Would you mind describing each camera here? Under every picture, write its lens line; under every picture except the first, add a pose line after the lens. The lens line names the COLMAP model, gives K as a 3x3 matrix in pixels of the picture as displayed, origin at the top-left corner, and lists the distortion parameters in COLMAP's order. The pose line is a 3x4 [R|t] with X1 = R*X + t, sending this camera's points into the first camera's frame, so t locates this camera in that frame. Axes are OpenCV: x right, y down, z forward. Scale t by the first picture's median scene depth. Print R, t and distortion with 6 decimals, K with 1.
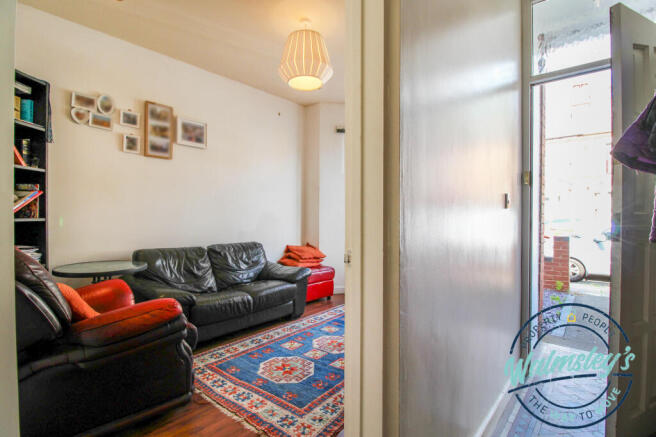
lens RADIAL K [[320.4, 0, 328.0], [0, 320.4, 218.5], [0, 0, 1]] dist [-0.017899, -0.000560]
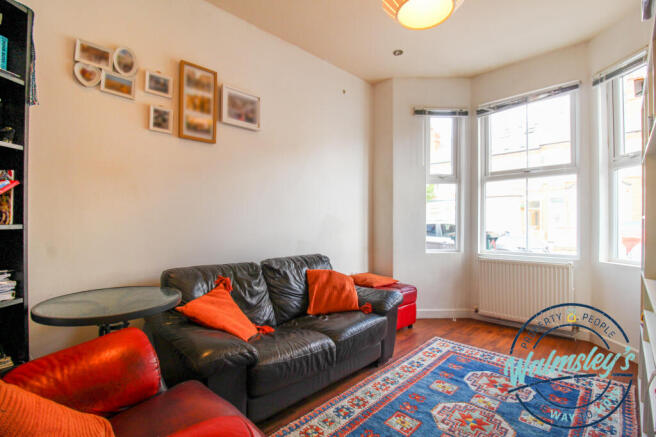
lens RADIAL K [[307.8, 0, 331.6], [0, 307.8, 216.6], [0, 0, 1]] dist [-0.001787, -0.009795]
pose [[0.997836, -0.006770, -0.065405, -0.185361], [0.005316, 0.999735, -0.022380, 0.000240], [0.065539, 0.021984, 0.997608, 0.329268]]
